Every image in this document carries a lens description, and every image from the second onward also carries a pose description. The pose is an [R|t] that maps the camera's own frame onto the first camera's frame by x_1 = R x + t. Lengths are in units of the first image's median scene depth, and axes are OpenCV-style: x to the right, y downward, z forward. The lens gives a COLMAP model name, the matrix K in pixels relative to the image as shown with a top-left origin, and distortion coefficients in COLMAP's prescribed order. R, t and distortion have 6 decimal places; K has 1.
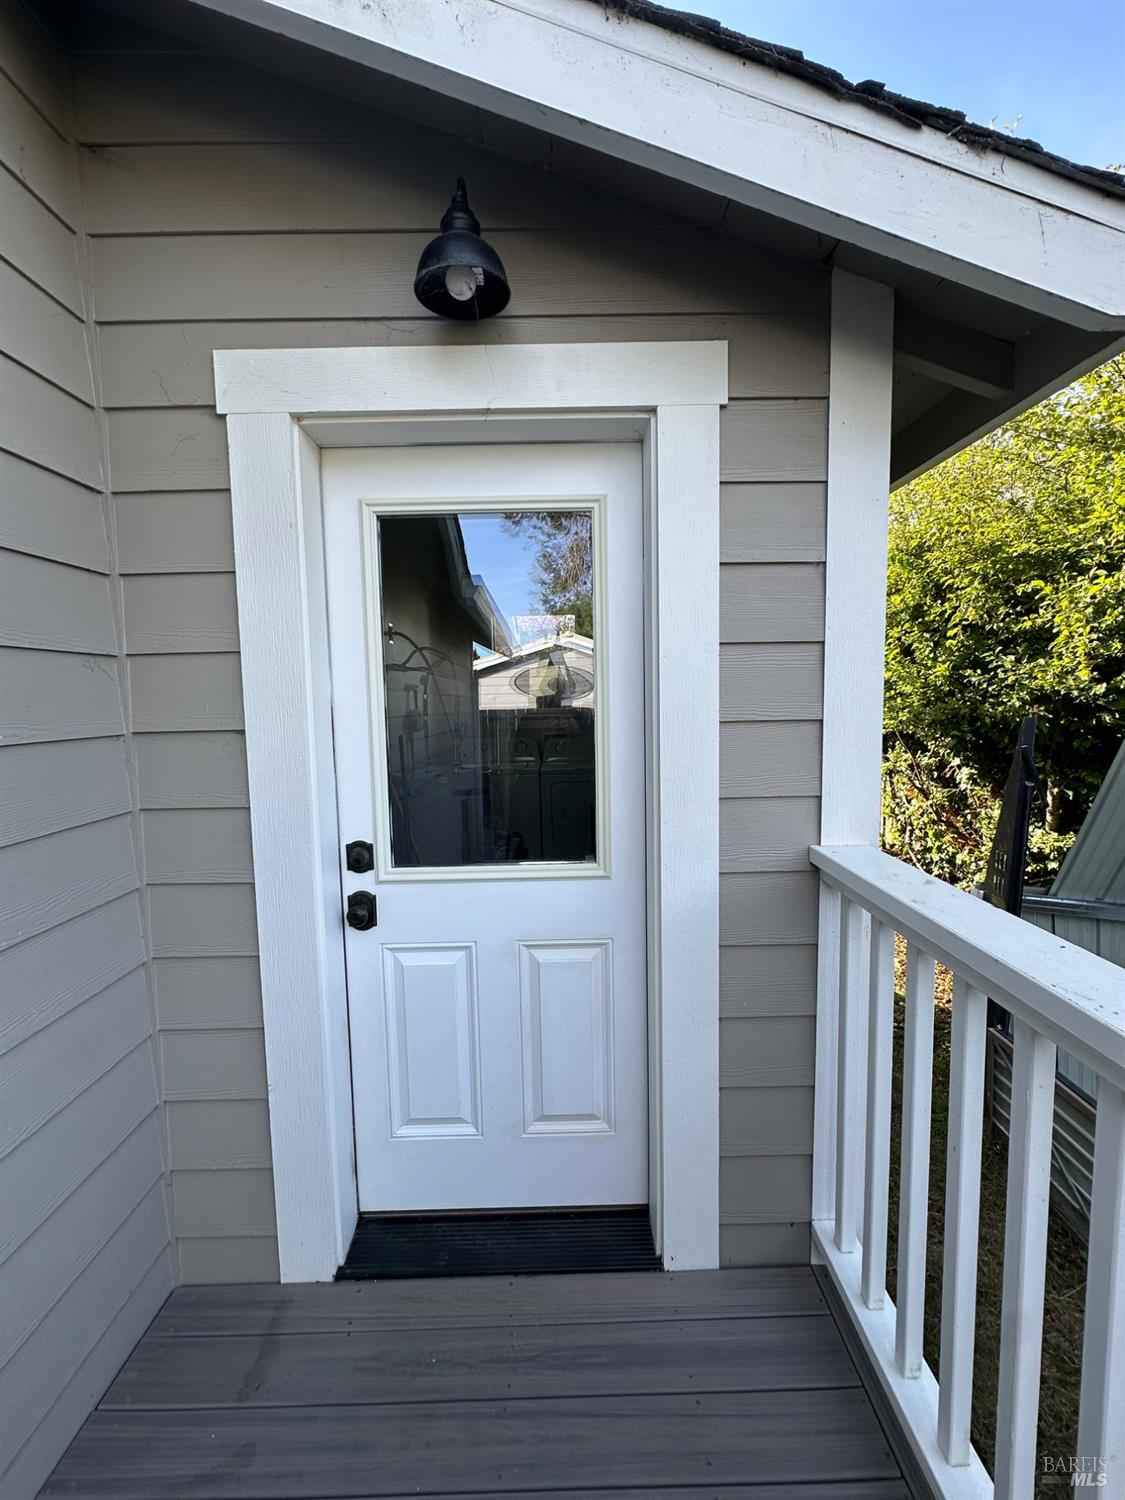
lens RADIAL K [[598.3, 0, 563.3], [0, 598.3, 747.0], [0, 0, 1]] dist [-0.003234, 0.000400]
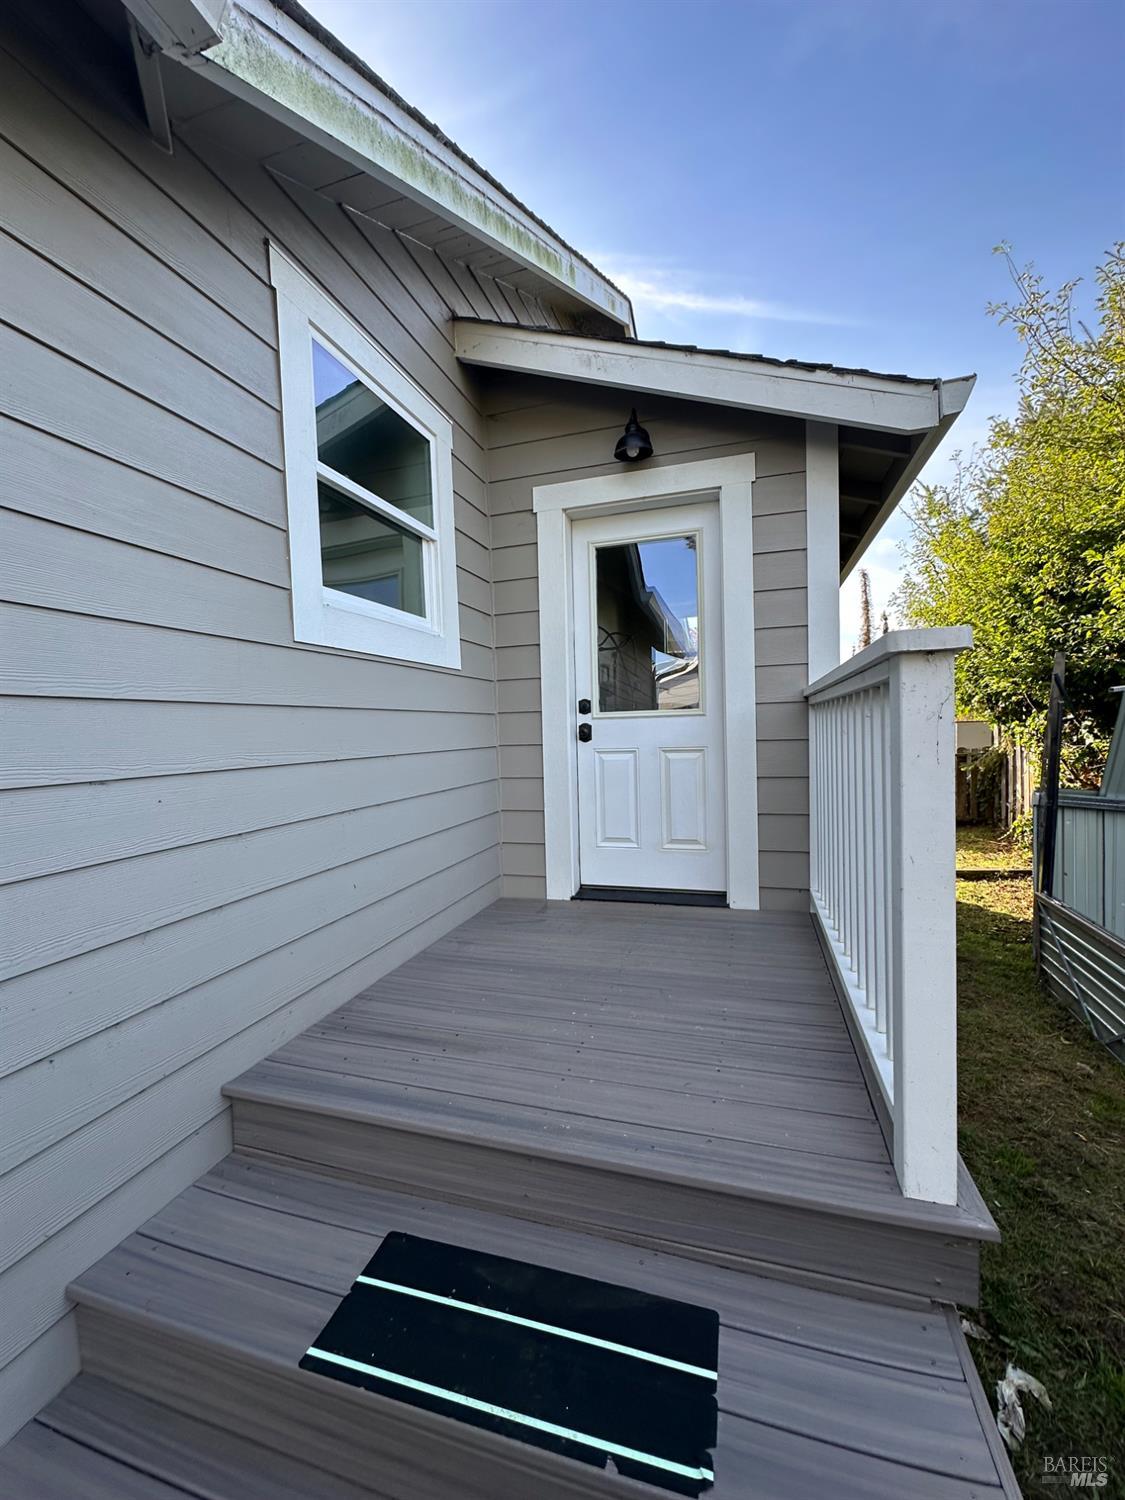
lens RADIAL K [[598.3, 0, 562.9], [0, 598.3, 751.4], [0, 0, 1]] dist [-0.003234, 0.000400]
pose [[0.952622, 0.005438, -0.304109, 0.237518], [-0.017654, 0.999143, -0.037436, 0.429286], [0.303645, 0.041031, 0.951901, -1.059855]]
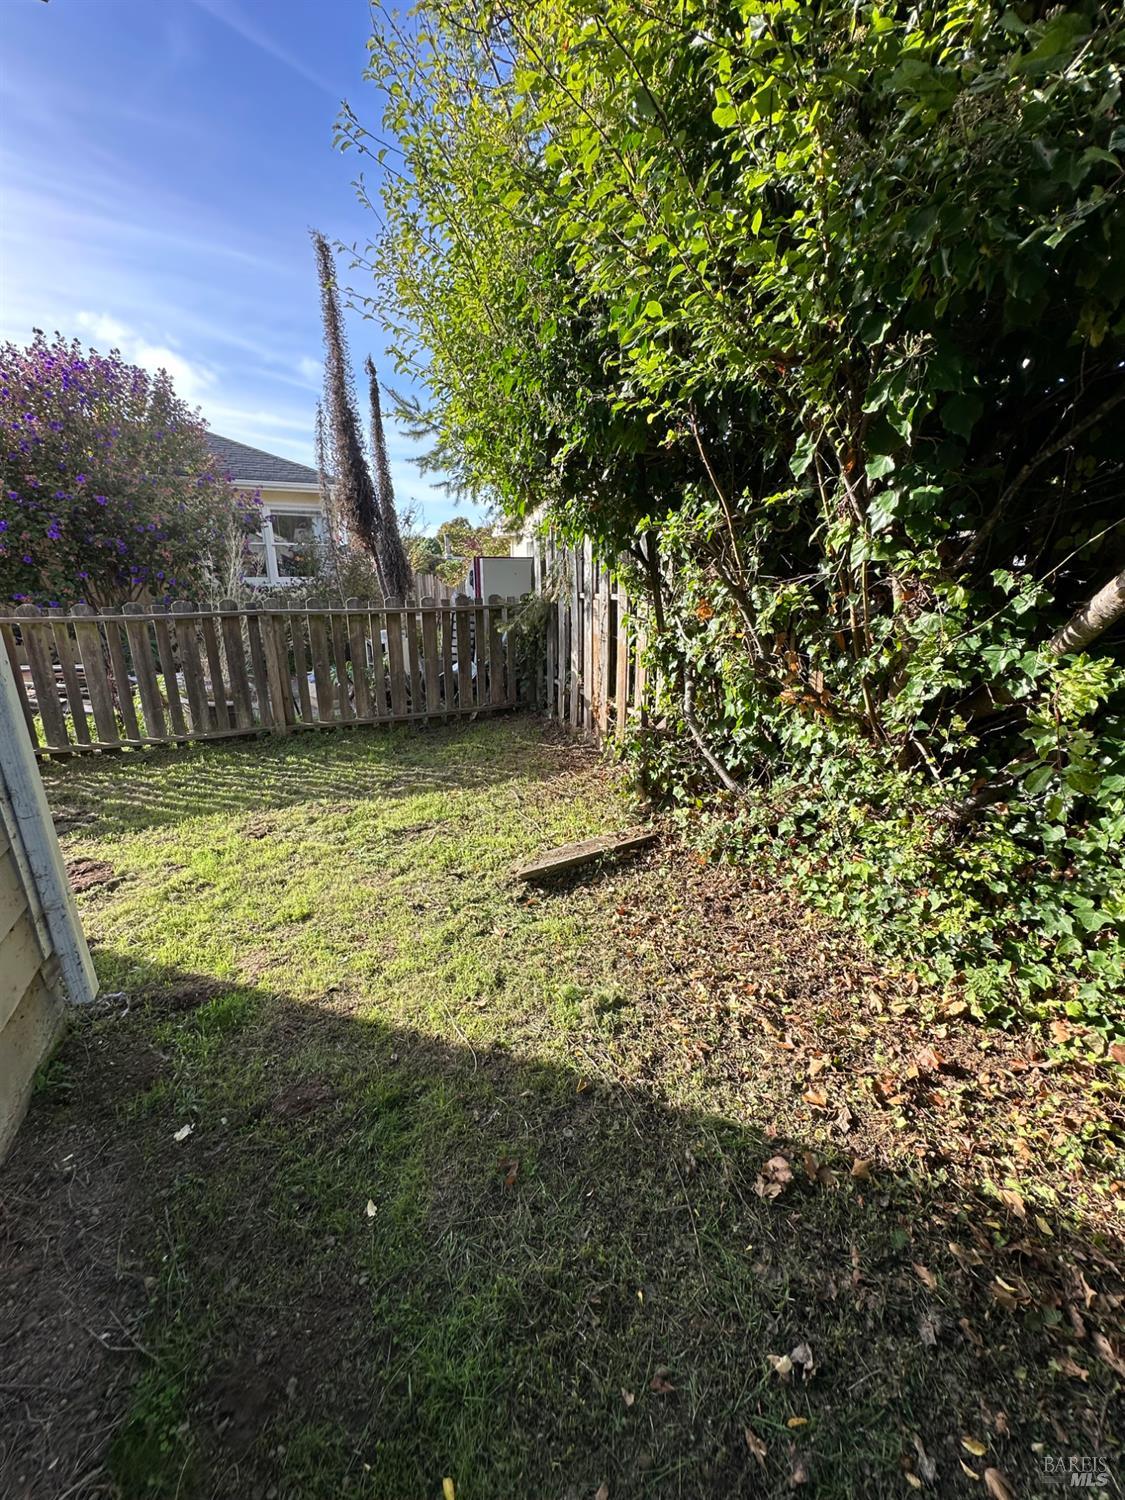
lens RADIAL K [[598.3, 0, 562.1], [0, 598.3, 752.2], [0, 0, 1]] dist [-0.003234, 0.000400]
pose [[0.904007, -0.103794, 0.414727, 0.937555], [0.020038, 0.979302, 0.201412, 0.319653], [-0.427049, -0.173767, 0.887375, 2.119209]]
